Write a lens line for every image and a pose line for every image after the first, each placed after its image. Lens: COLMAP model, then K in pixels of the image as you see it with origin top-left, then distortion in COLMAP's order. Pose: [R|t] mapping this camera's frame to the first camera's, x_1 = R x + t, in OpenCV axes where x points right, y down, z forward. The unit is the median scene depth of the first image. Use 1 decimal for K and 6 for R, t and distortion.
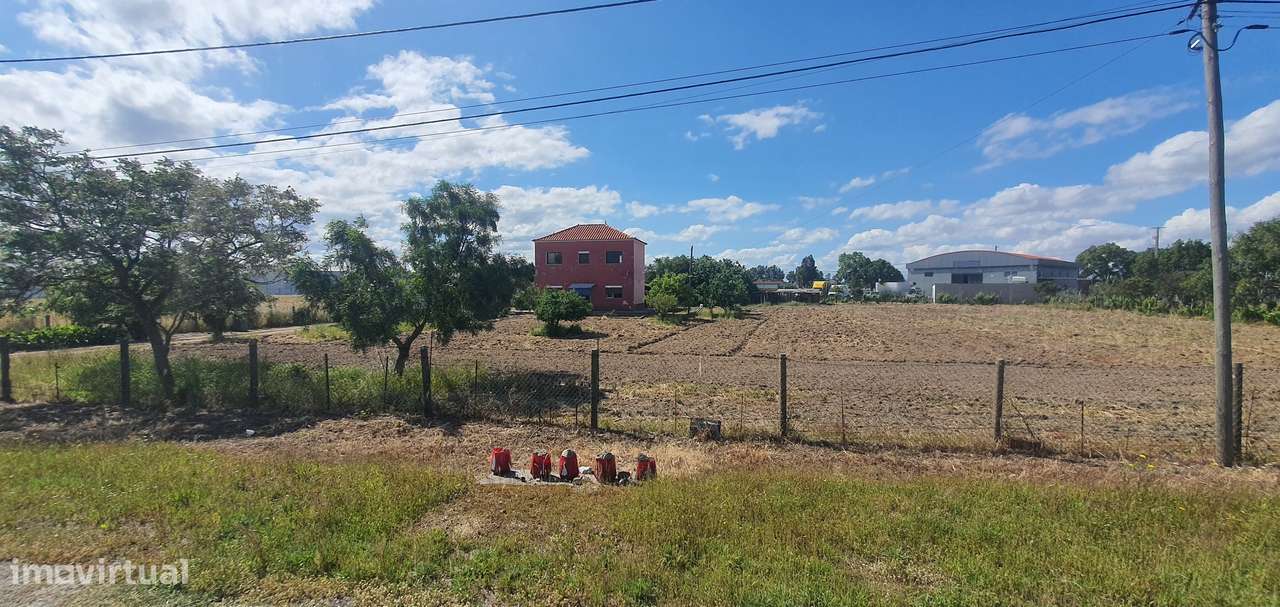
lens RADIAL K [[527.8, 0, 647.7], [0, 527.8, 309.9], [0, 0, 1]] dist [-0.003856, -0.000284]
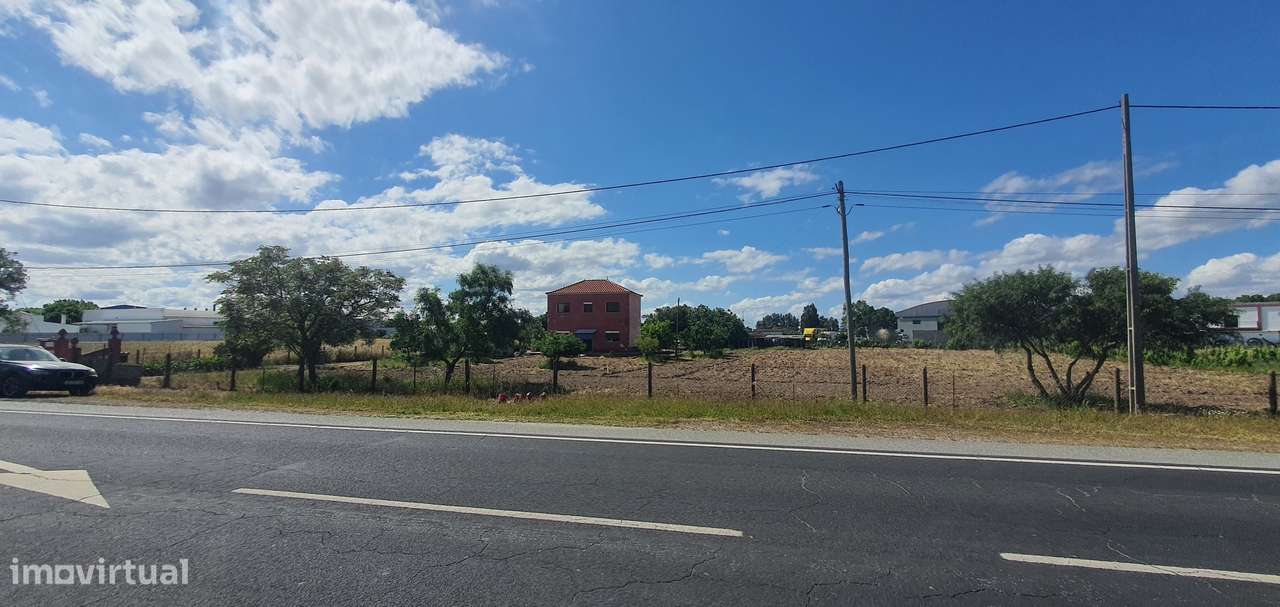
lens RADIAL K [[564.9, 0, 674.8], [0, 564.9, 270.4], [0, 0, 1]] dist [-0.002143, -0.000008]
pose [[0.999856, -0.000878, -0.016939, 0.074471], [-0.001824, 0.987300, -0.158859, 0.016019], [0.016863, 0.158868, 0.987156, -0.214496]]
